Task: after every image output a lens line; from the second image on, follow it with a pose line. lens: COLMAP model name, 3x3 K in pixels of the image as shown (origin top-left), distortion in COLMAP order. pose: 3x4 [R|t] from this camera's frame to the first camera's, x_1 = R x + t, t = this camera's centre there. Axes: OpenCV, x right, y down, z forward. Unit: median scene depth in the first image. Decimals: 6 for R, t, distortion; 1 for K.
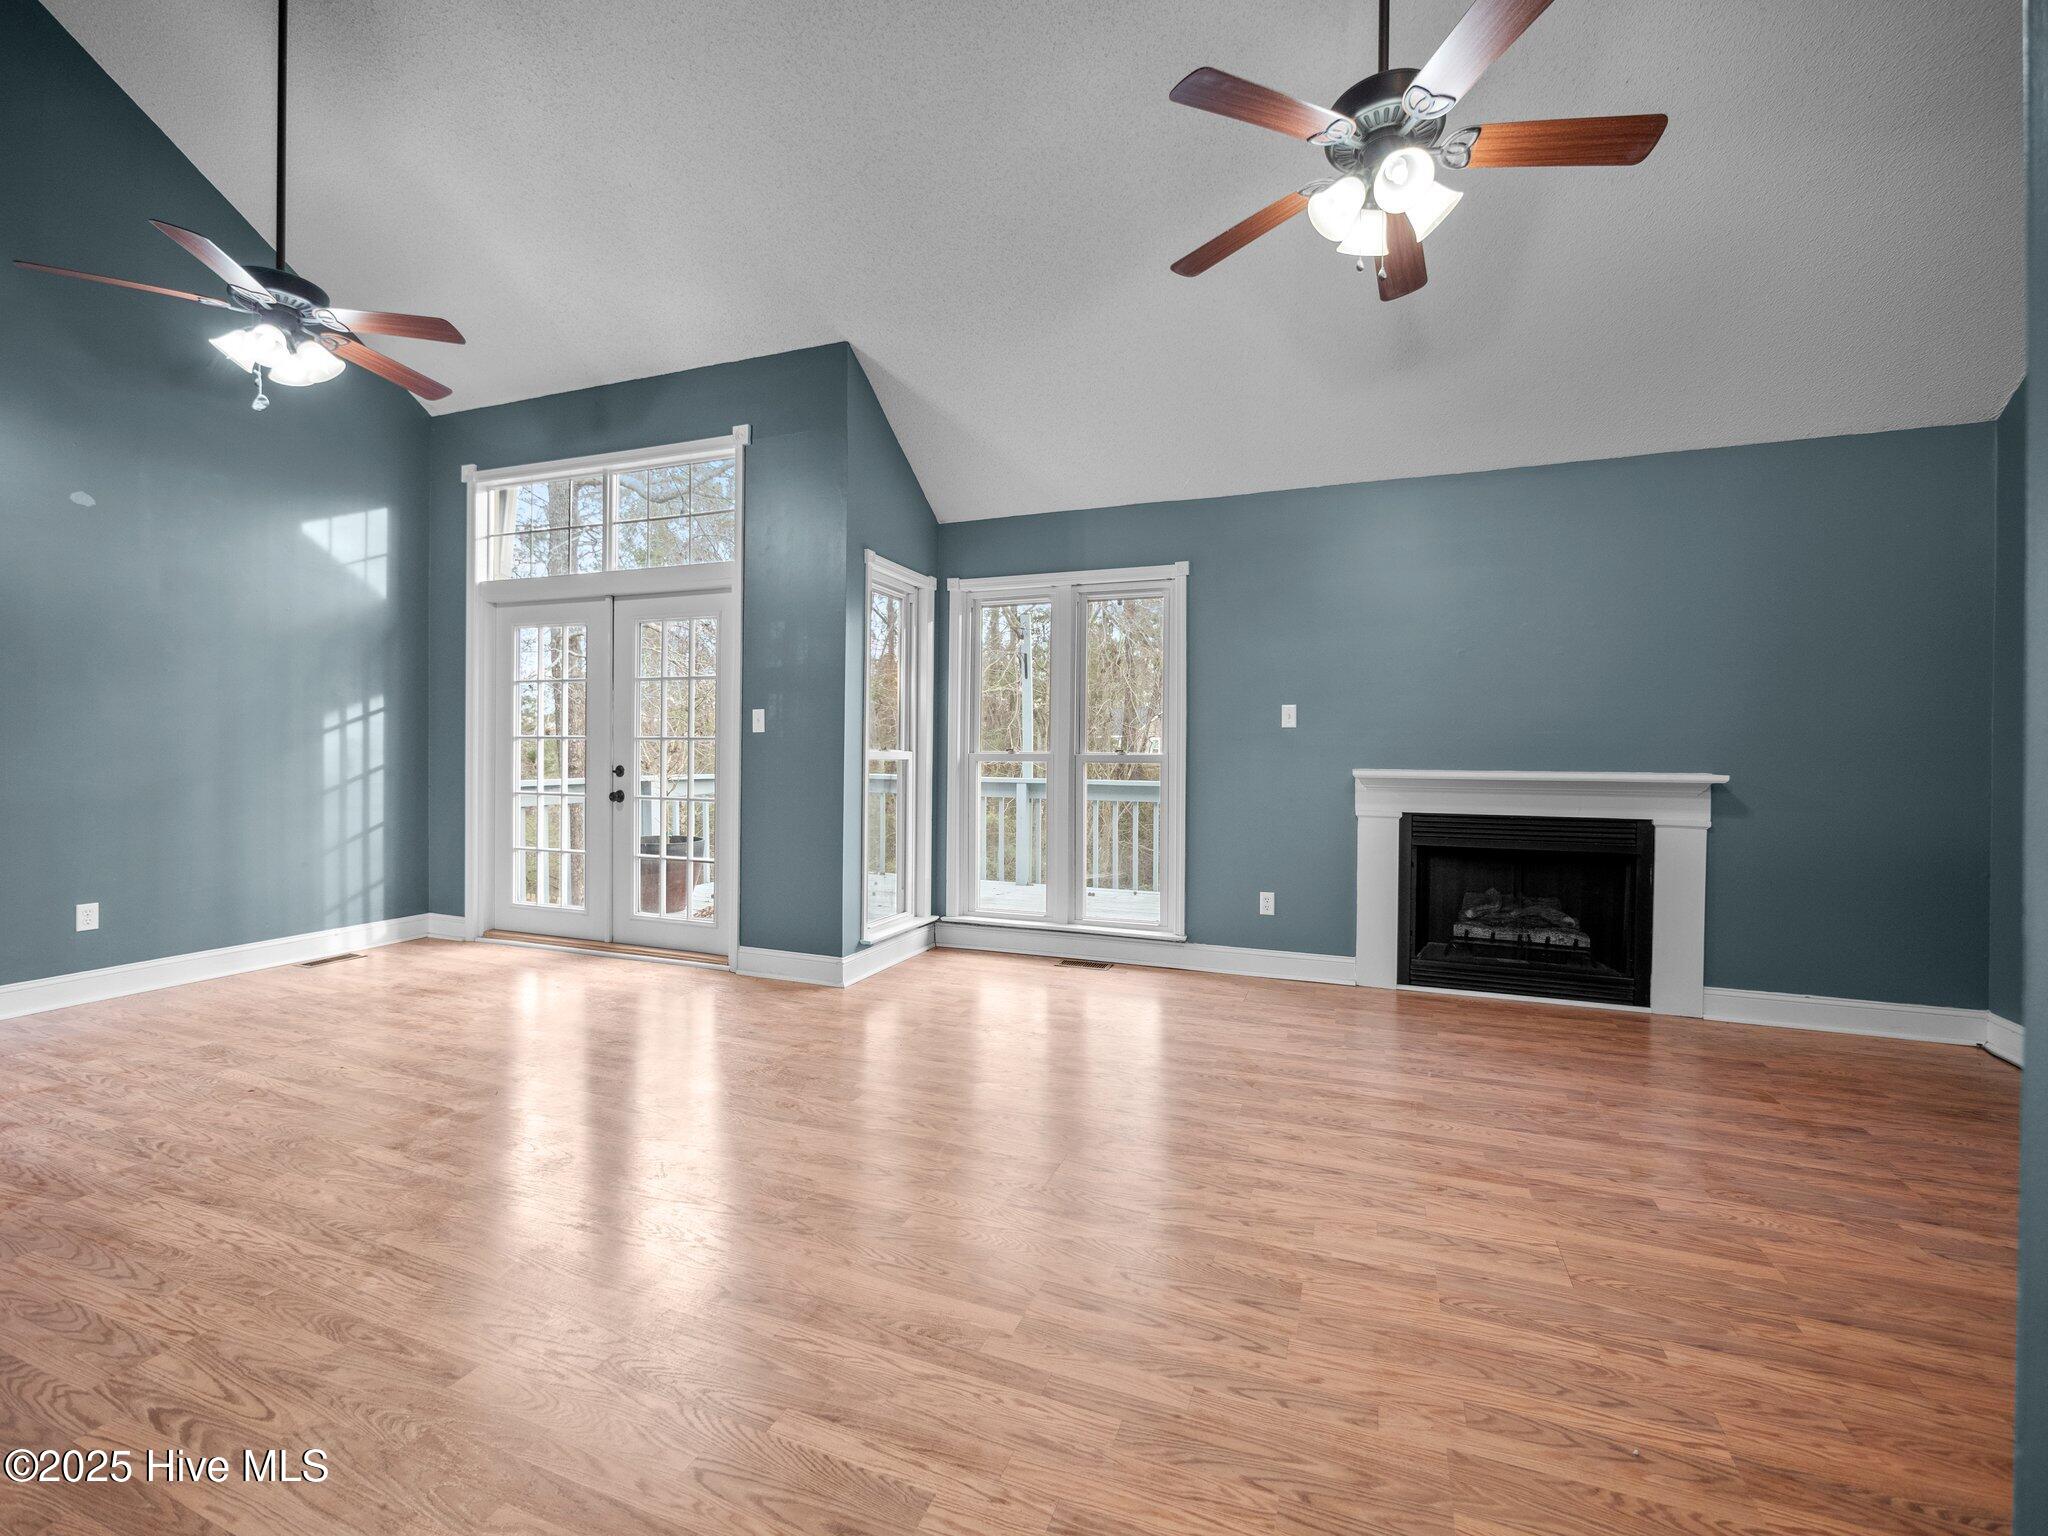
lens RADIAL K [[869.3, 0, 1027.6], [0, 869.3, 759.4], [0, 0, 1]] dist [-0.009613, 0.001097]
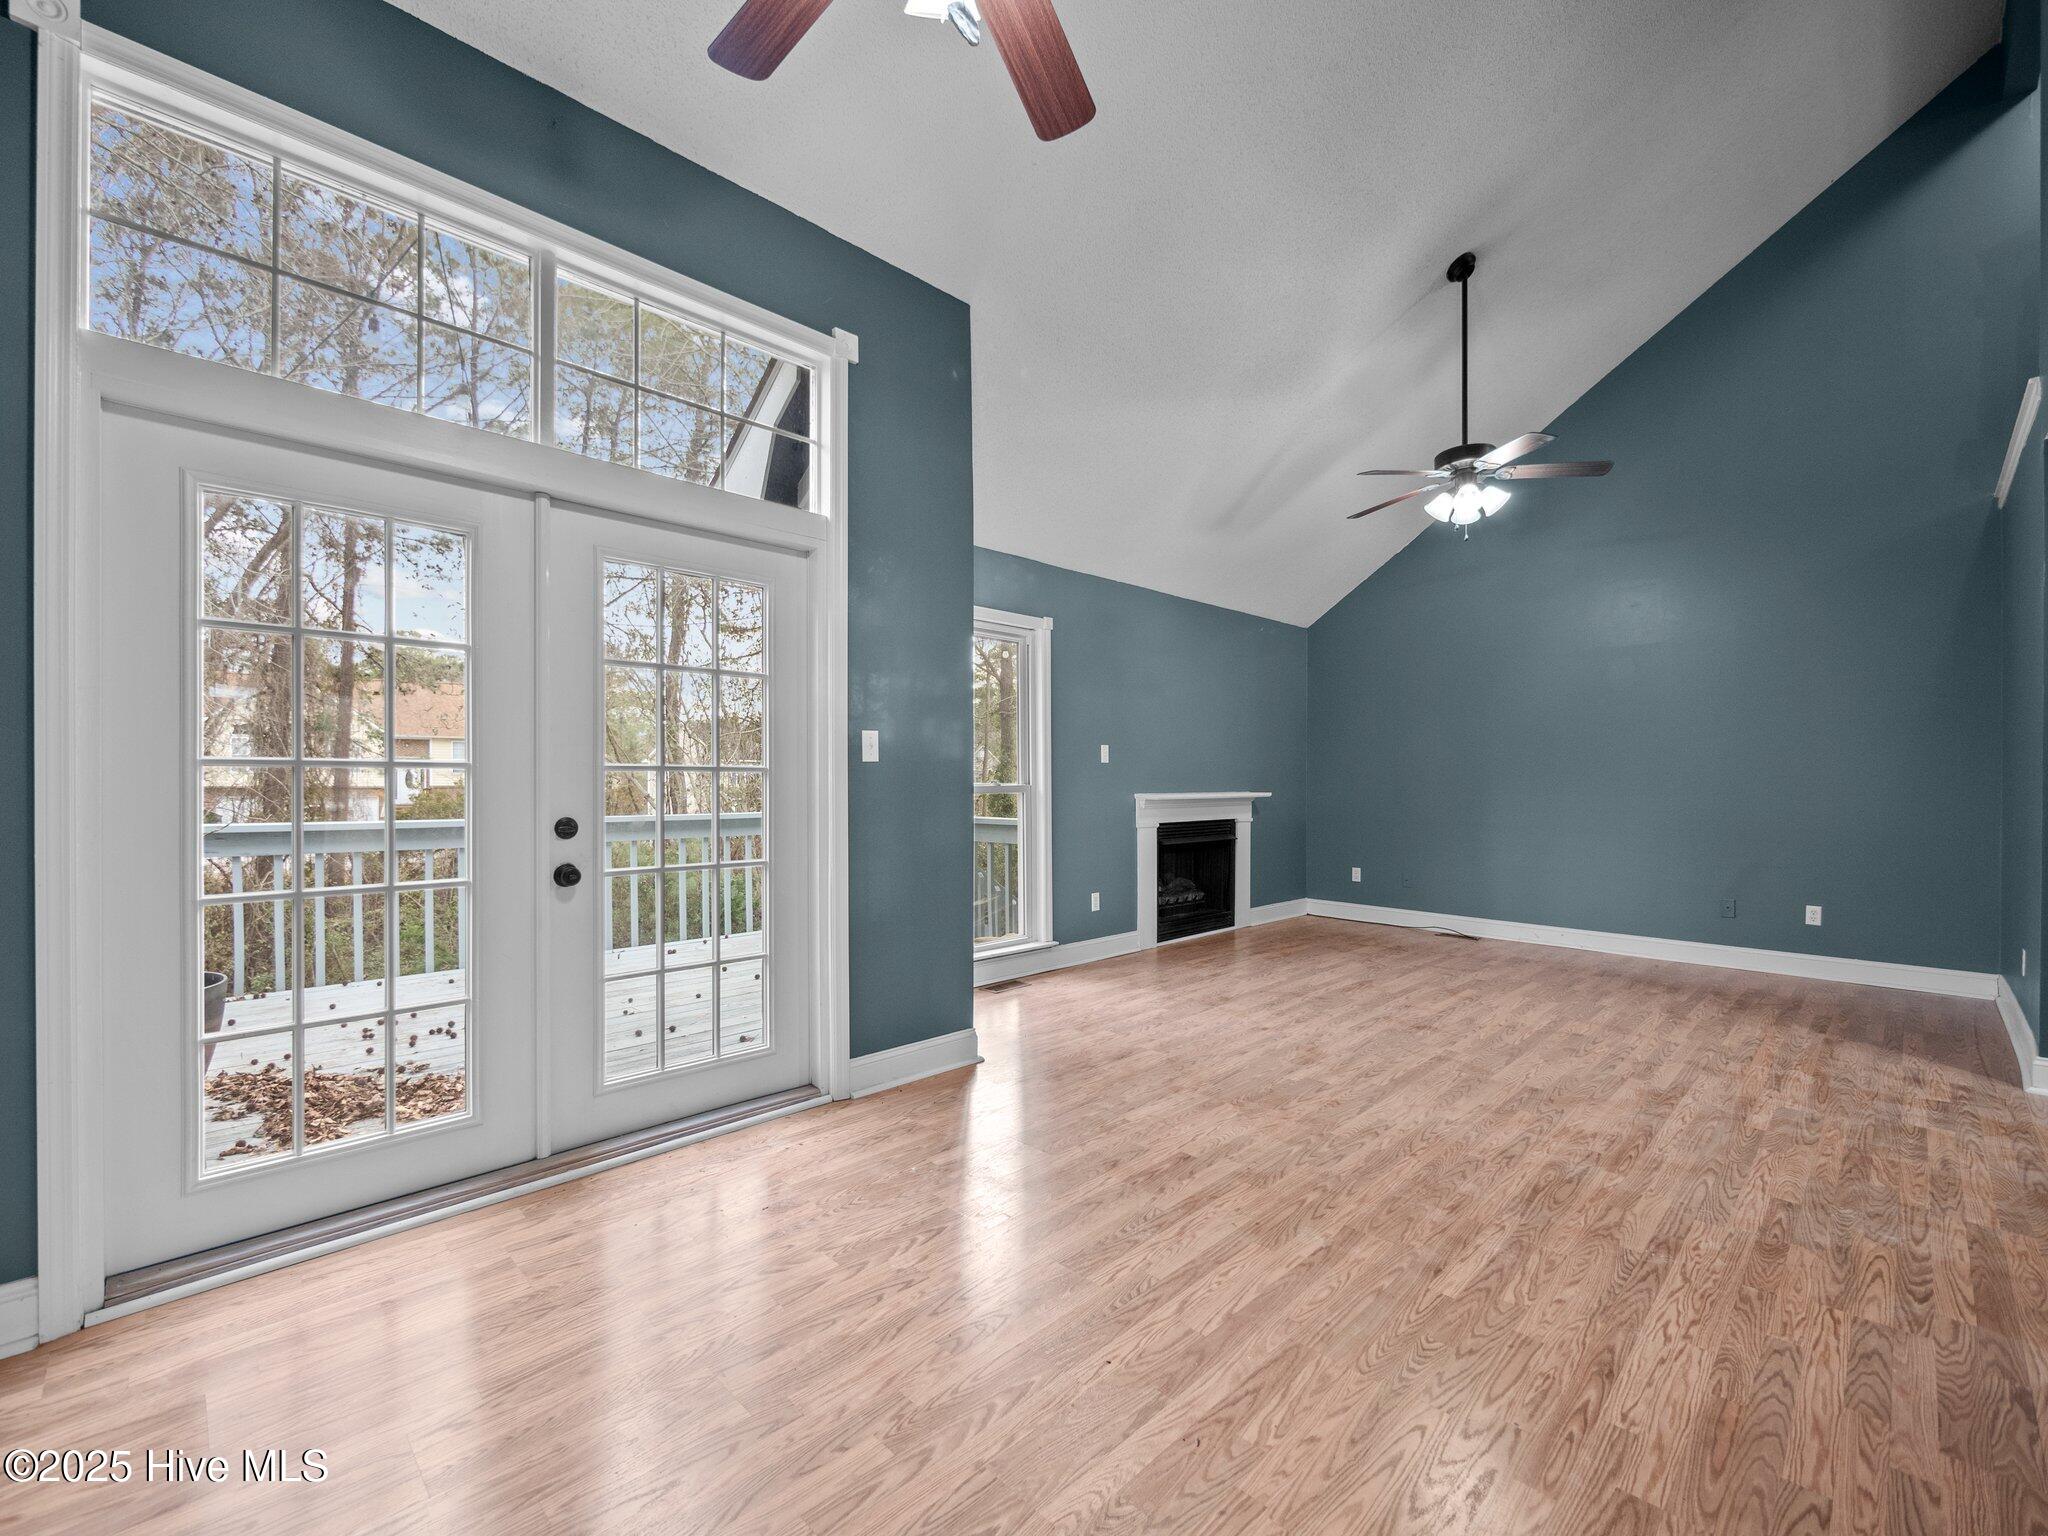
lens RADIAL K [[883.9, 0, 1029.6], [0, 883.9, 780.6], [0, 0, 1]] dist [-0.001161, -0.000553]
pose [[0.403790, -0.007775, 0.914819, -1.312039], [0.011032, 0.999933, 0.003630, -0.022582], [-0.914785, 0.008627, 0.403849, 0.797459]]
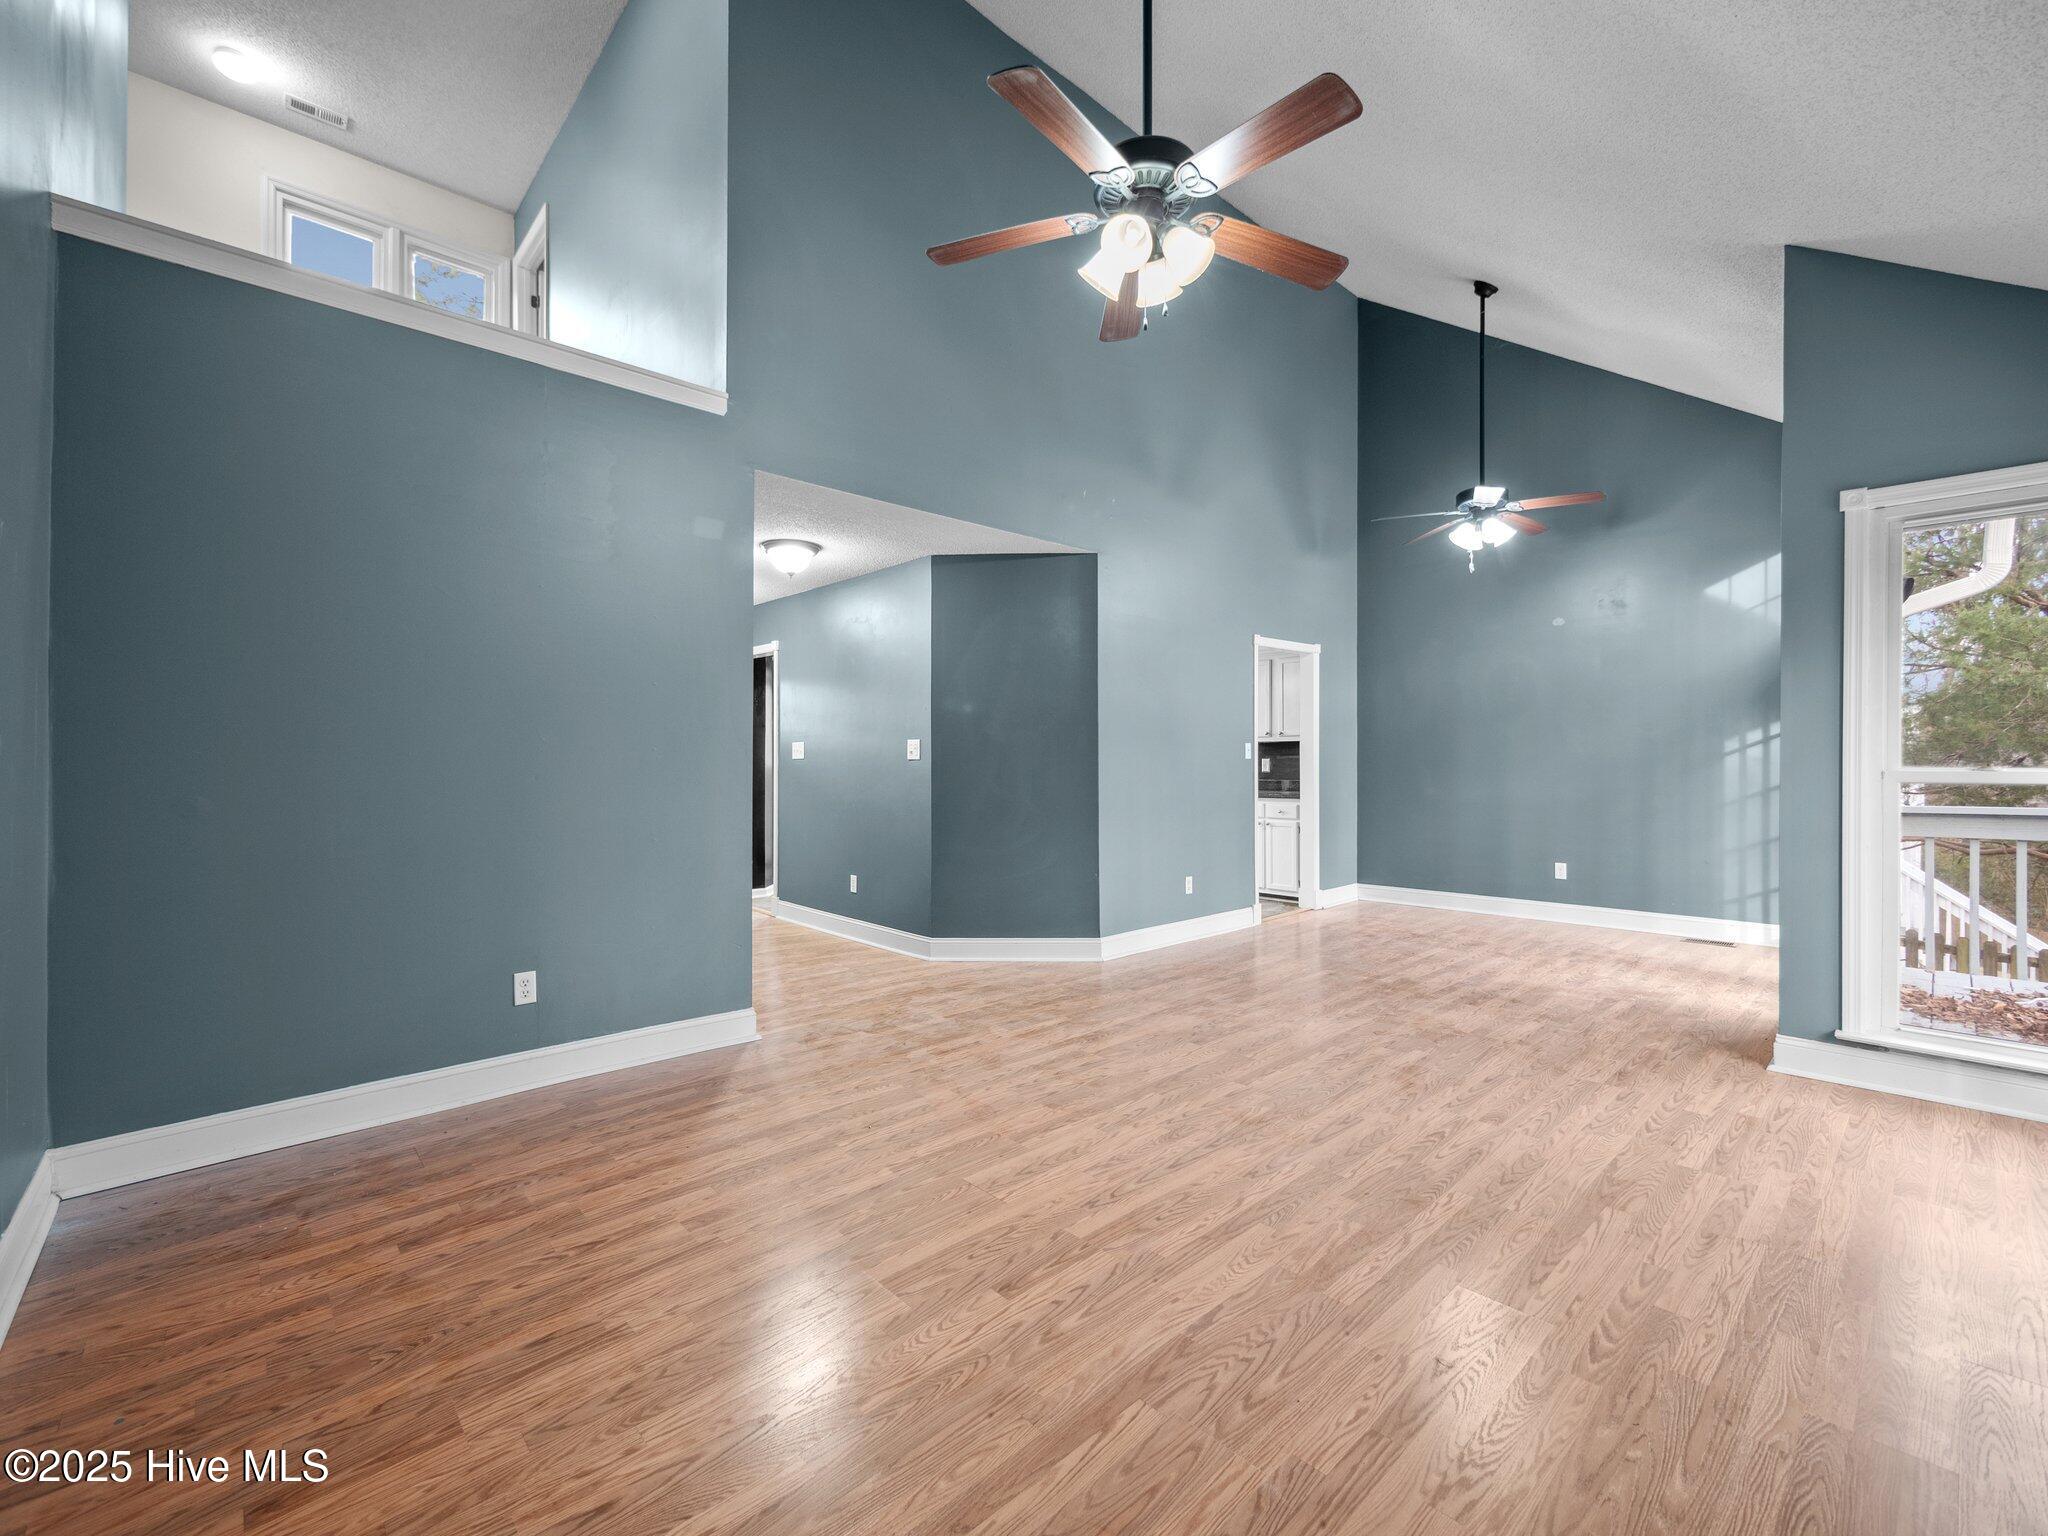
lens RADIAL K [[869.3, 0, 1027.6], [0, 869.3, 759.4], [0, 0, 1]] dist [-0.009613, 0.001097]
pose [[-0.436799, -0.013231, -0.899462, 1.044932], [-0.009492, 0.999904, -0.010099, -0.005841], [0.899509, 0.004126, -0.436883, 0.976144]]
